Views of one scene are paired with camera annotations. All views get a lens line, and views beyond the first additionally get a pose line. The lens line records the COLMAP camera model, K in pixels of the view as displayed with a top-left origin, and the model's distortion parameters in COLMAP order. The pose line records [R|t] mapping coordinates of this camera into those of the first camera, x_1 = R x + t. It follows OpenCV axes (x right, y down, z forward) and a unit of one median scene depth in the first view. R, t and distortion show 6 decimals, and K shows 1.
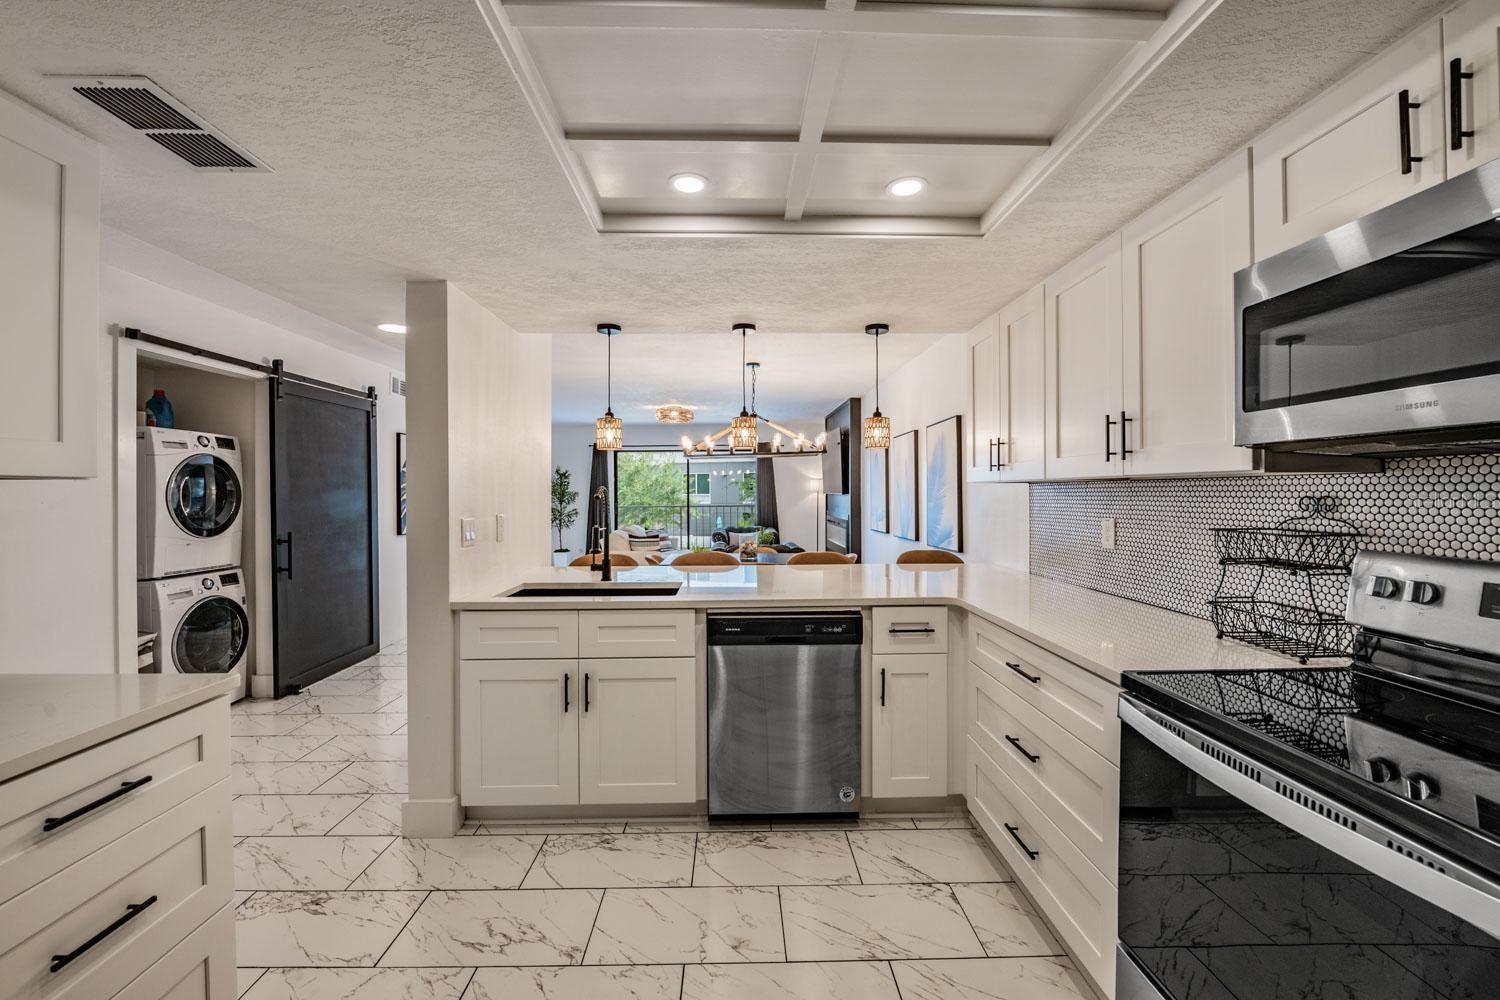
lens RADIAL K [[598.5, 0, 753.4], [0, 598.5, 498.4], [0, 0, 1]] dist [-0.007182, -0.003247]
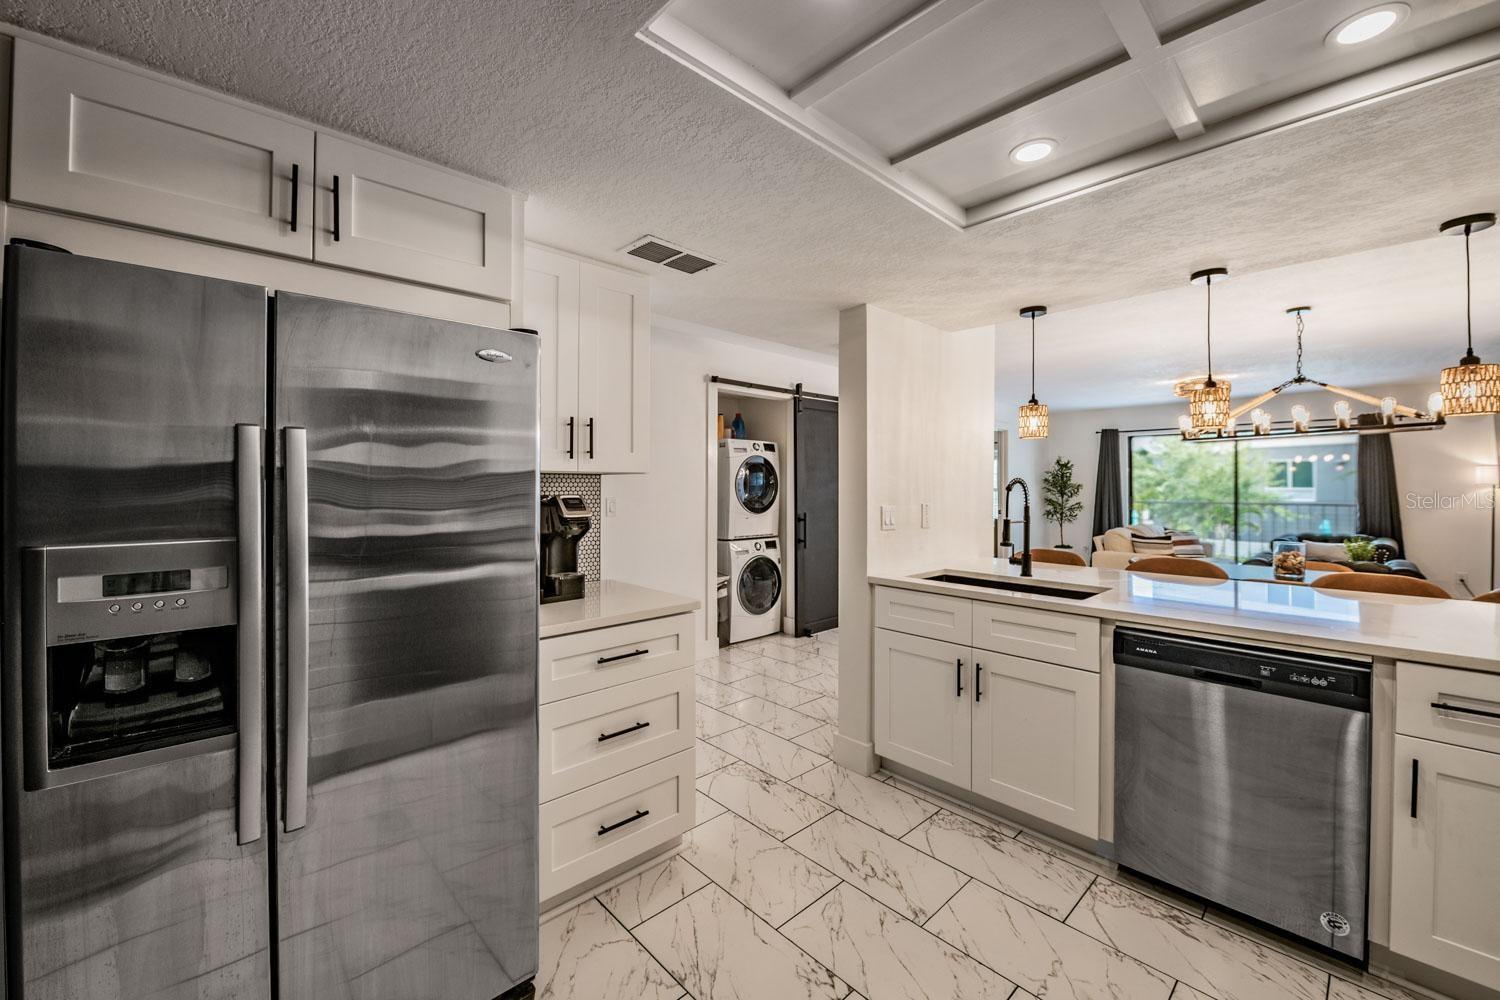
lens RADIAL K [[598.5, 0, 743.5], [0, 598.5, 489.4], [0, 0, 1]] dist [-0.007182, -0.003247]
pose [[0.658839, 0.012193, -0.752185, 0.204781], [-0.013174, 0.999902, 0.004670, 0.000359], [0.752168, 0.006833, 0.658935, 0.036637]]
